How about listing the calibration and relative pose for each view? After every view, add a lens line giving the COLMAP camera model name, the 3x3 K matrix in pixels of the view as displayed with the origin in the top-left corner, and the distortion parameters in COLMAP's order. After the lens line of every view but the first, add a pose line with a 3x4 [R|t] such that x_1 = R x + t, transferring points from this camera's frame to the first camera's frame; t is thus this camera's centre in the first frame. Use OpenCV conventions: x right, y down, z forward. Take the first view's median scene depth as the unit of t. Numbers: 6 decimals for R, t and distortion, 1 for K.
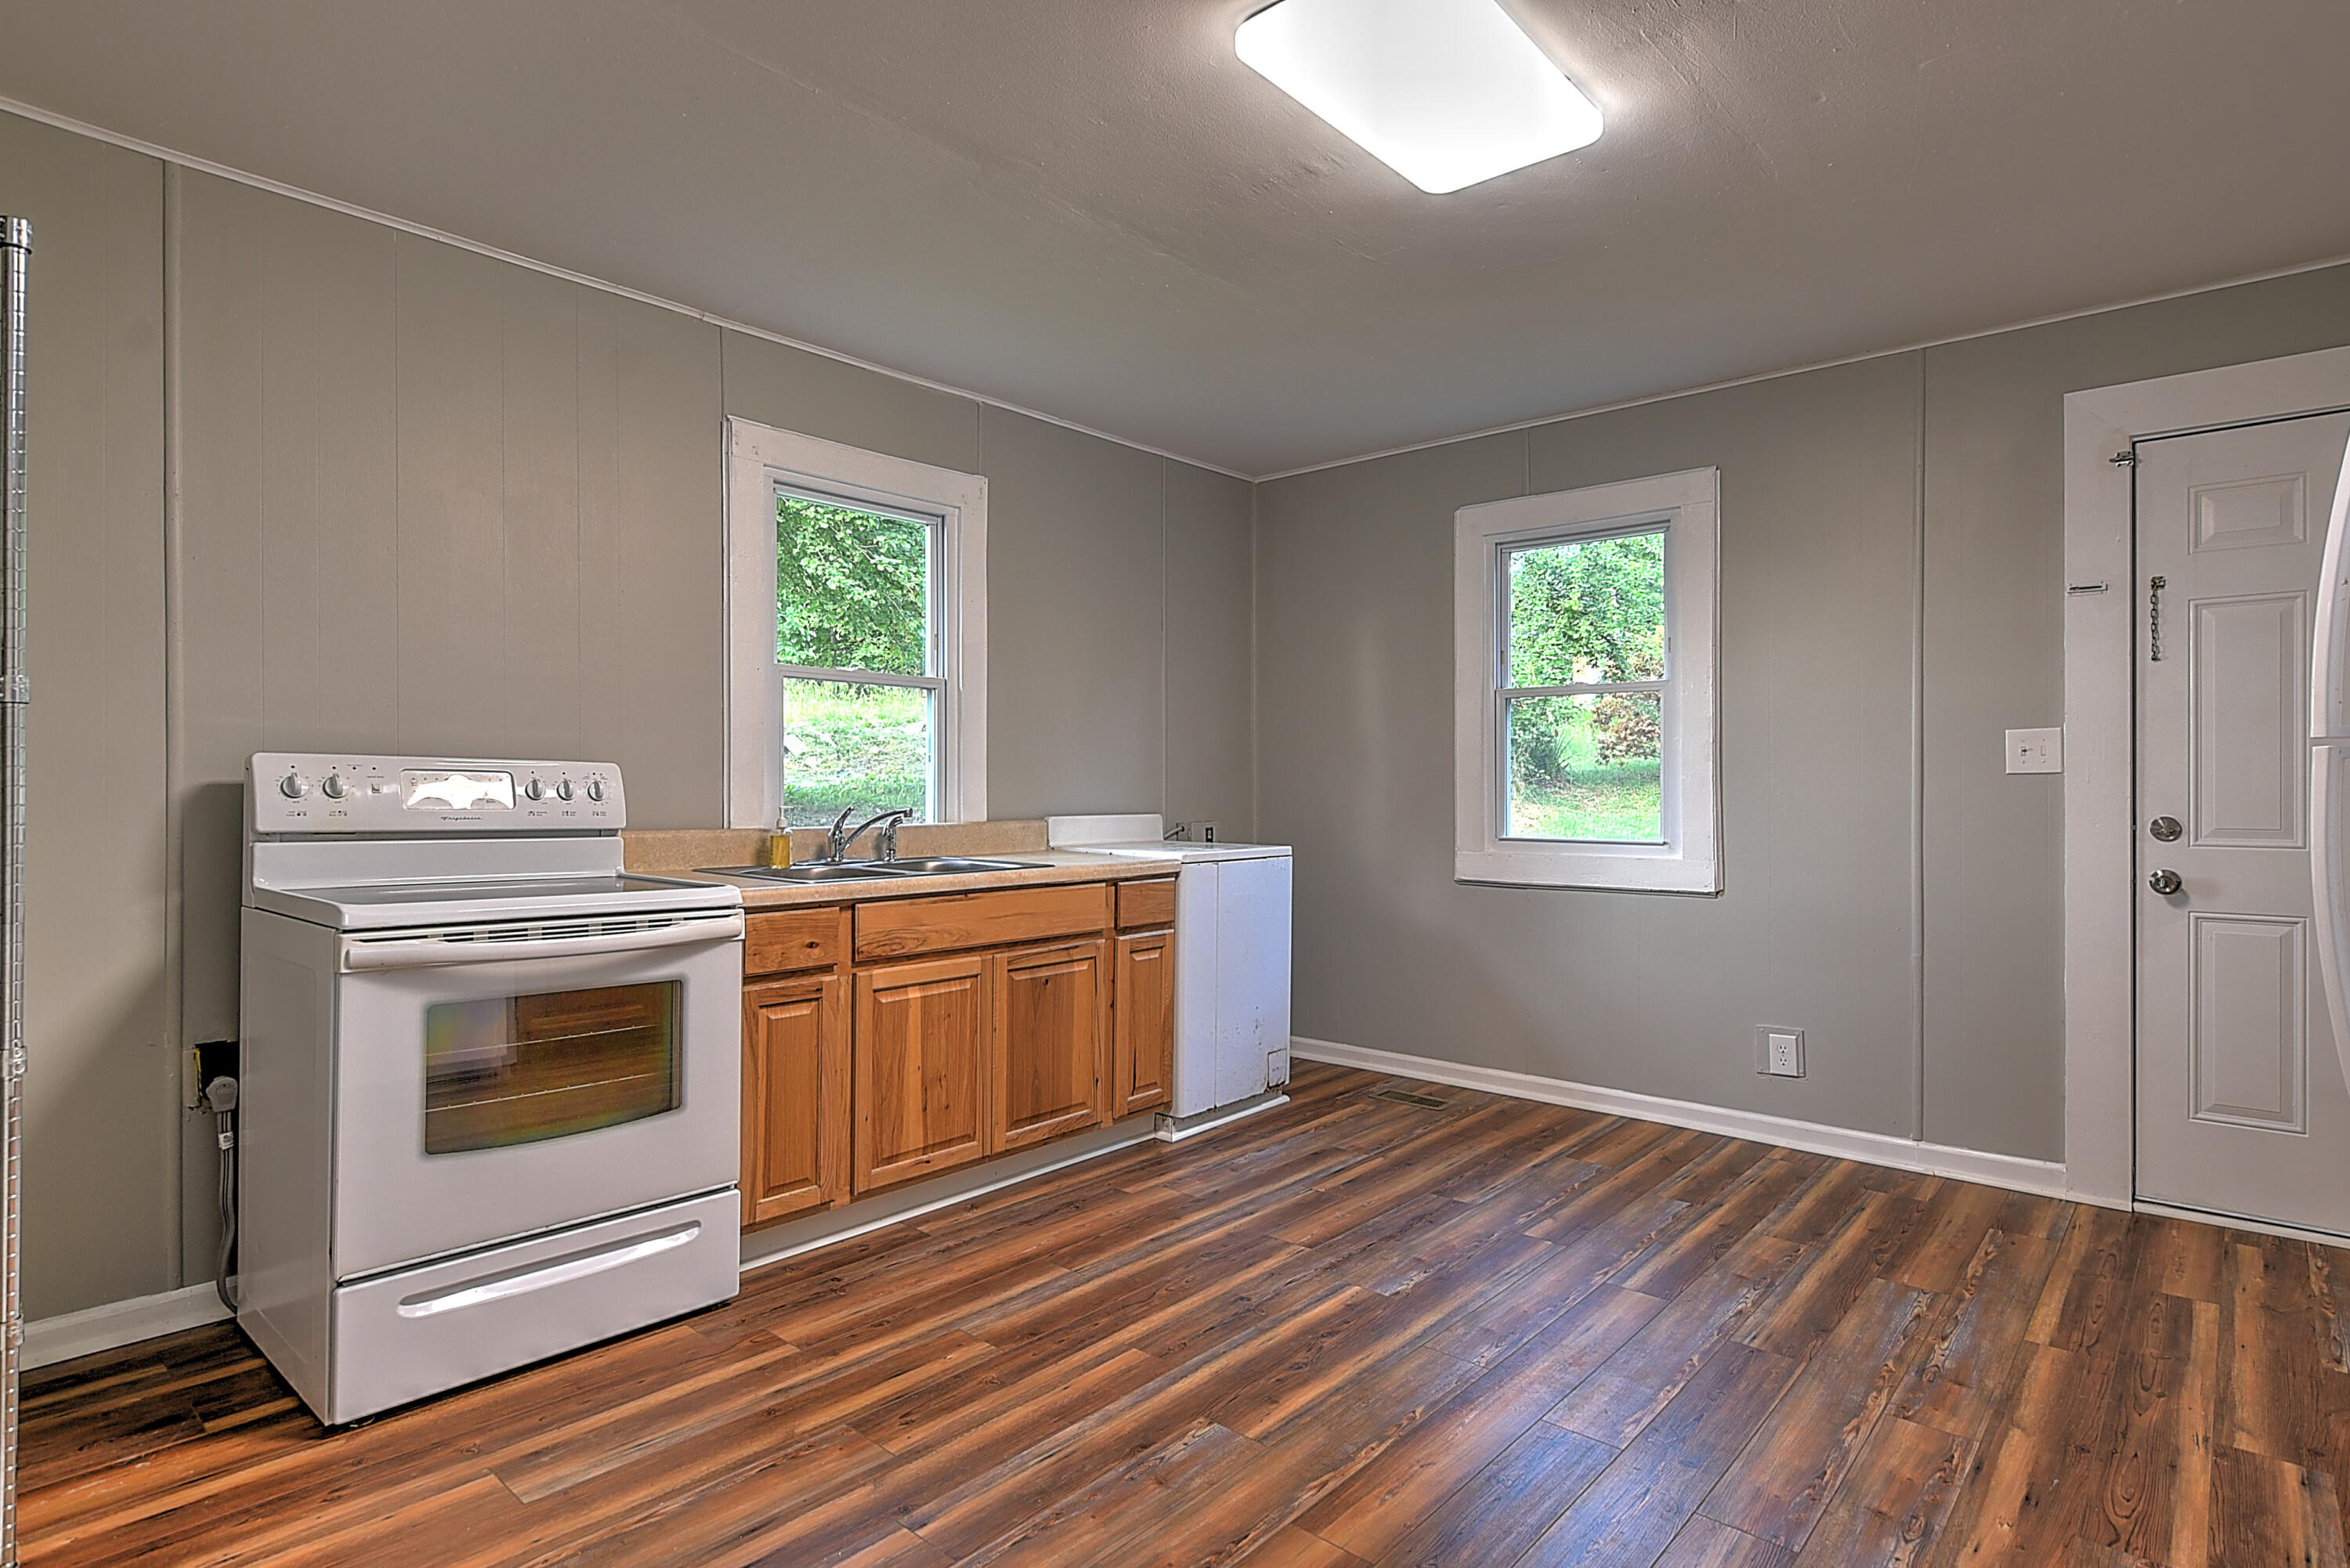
lens RADIAL K [[1226.8, 0, 1132.4], [0, 1226.8, 803.0], [0, 0, 1]] dist [-0.012040, 0.003885]
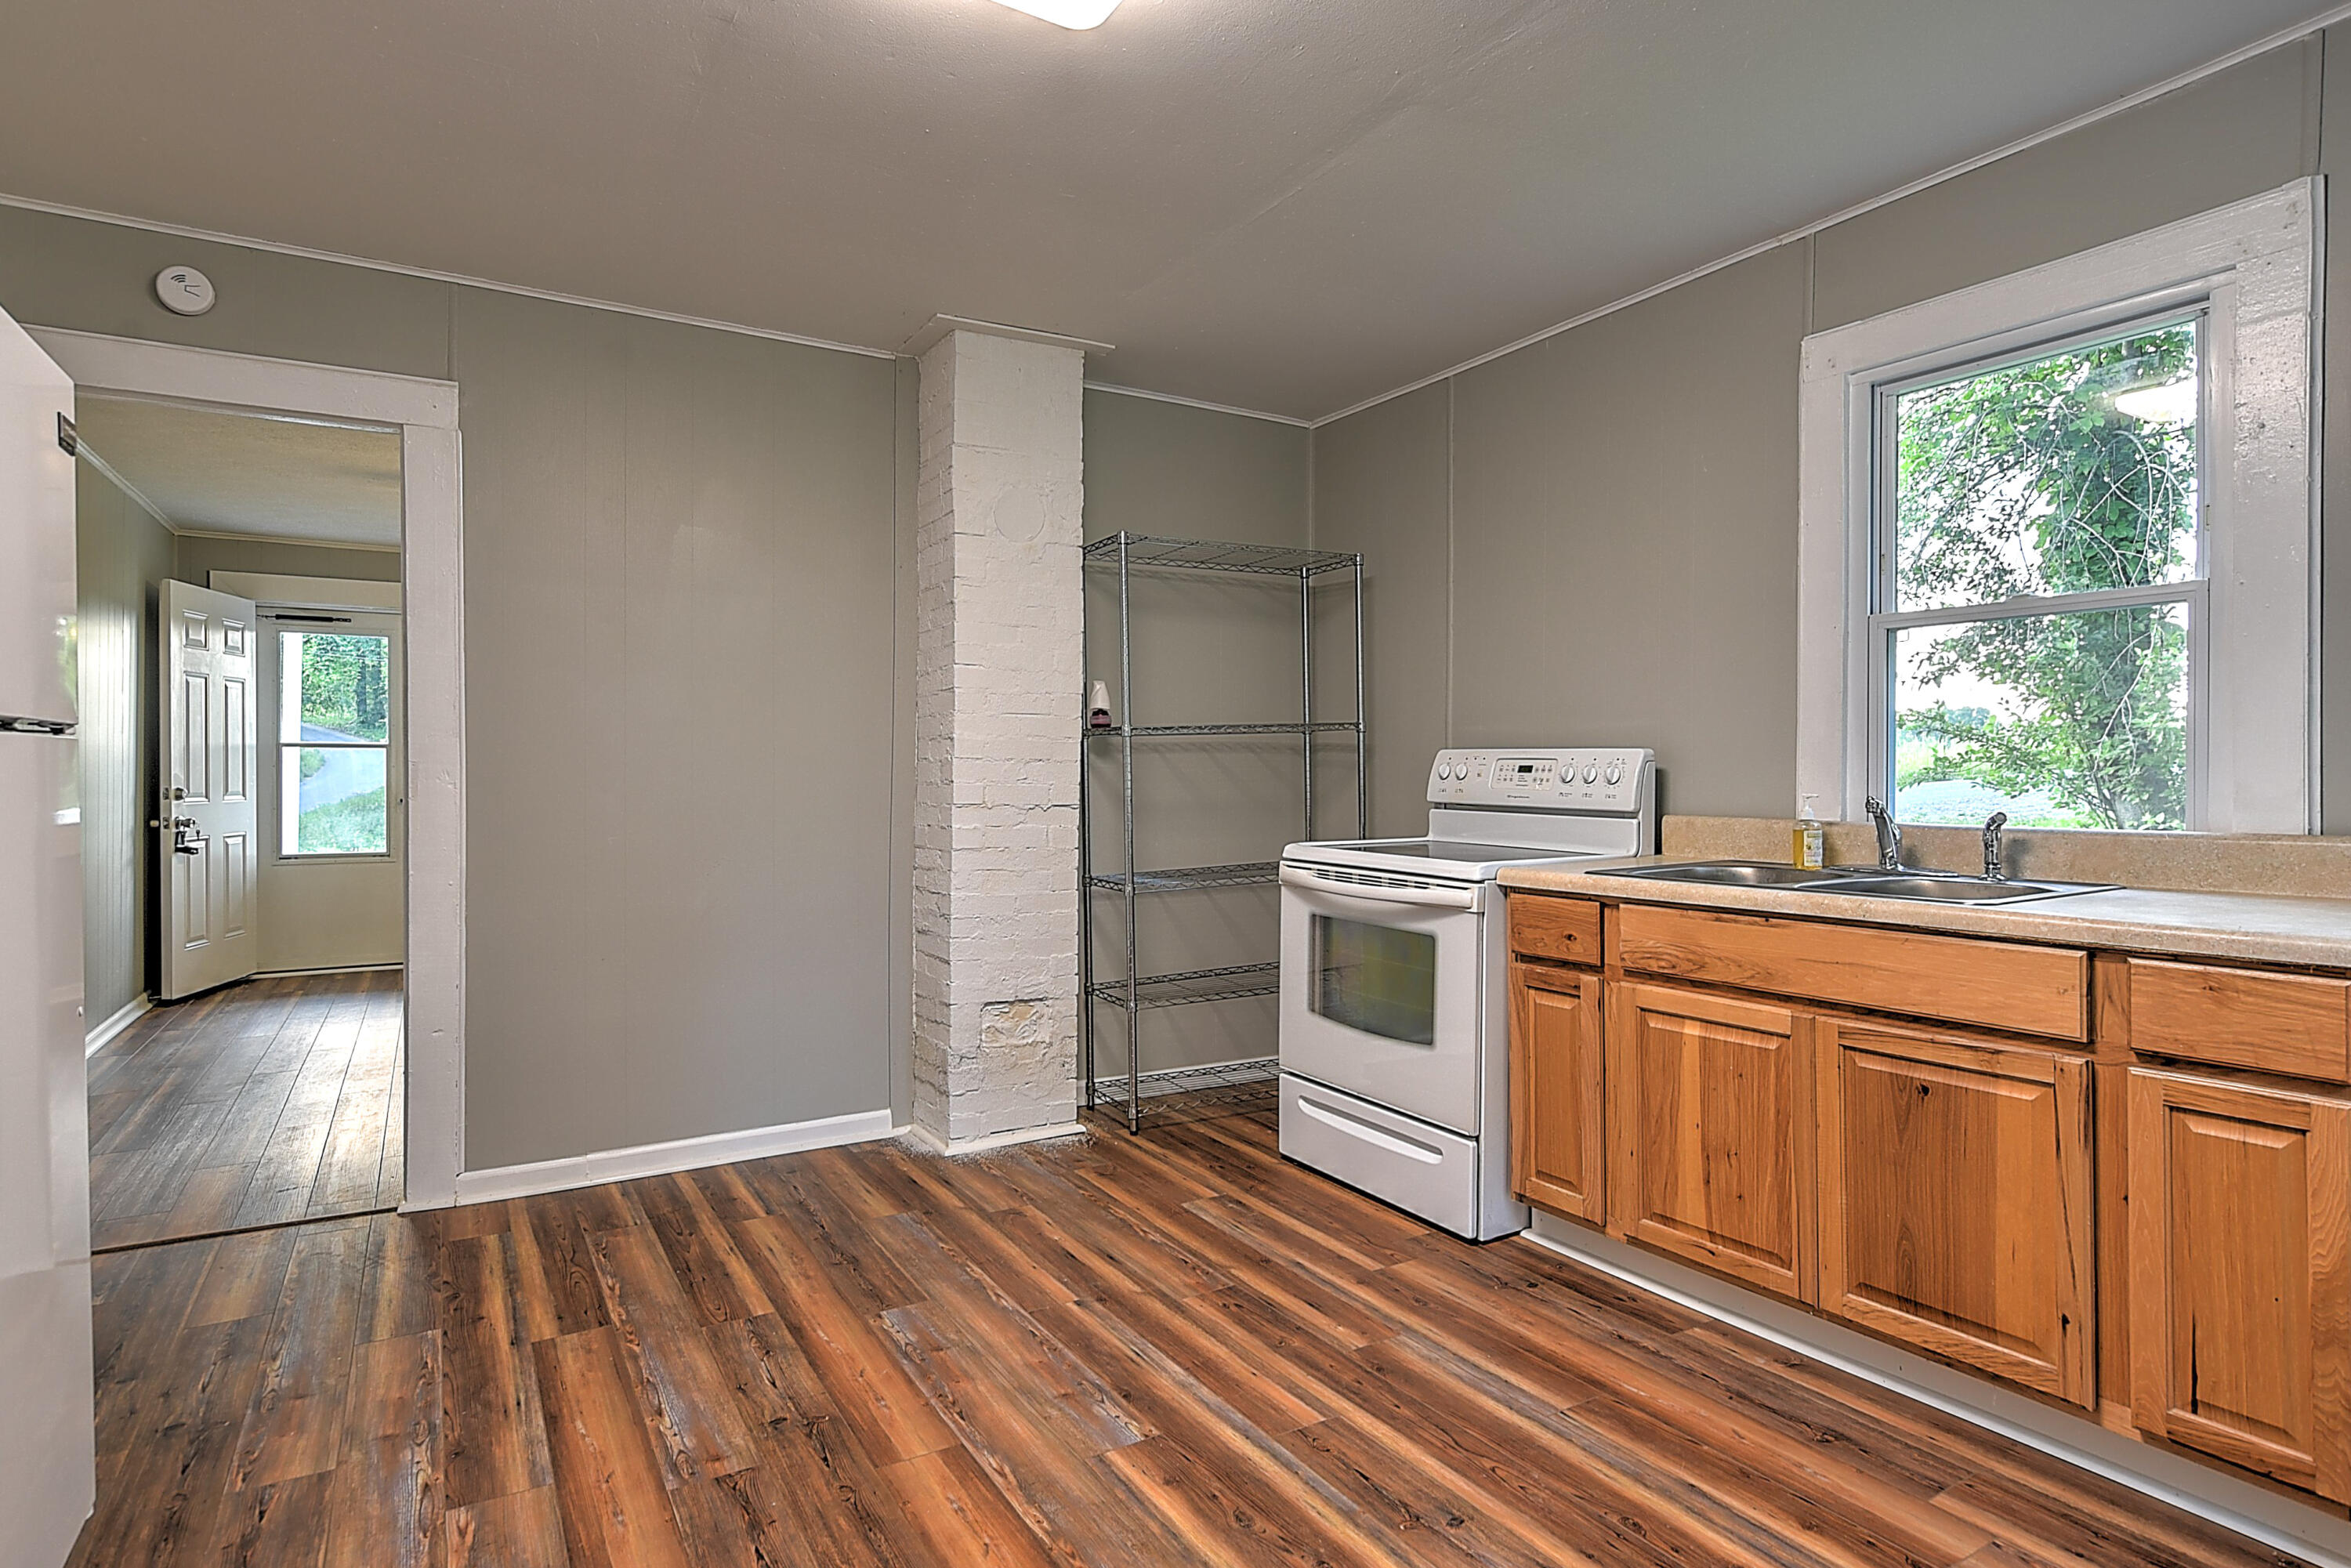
lens RADIAL K [[1227.4, 0, 1170.1], [0, 1227.4, 777.5], [0, 0, 1]] dist [-0.012040, 0.003885]
pose [[-0.285074, 0.002221, -0.958503, 0.735316], [-0.010301, 0.999932, 0.005380, -0.009991], [0.958450, 0.011407, -0.285032, 0.969934]]
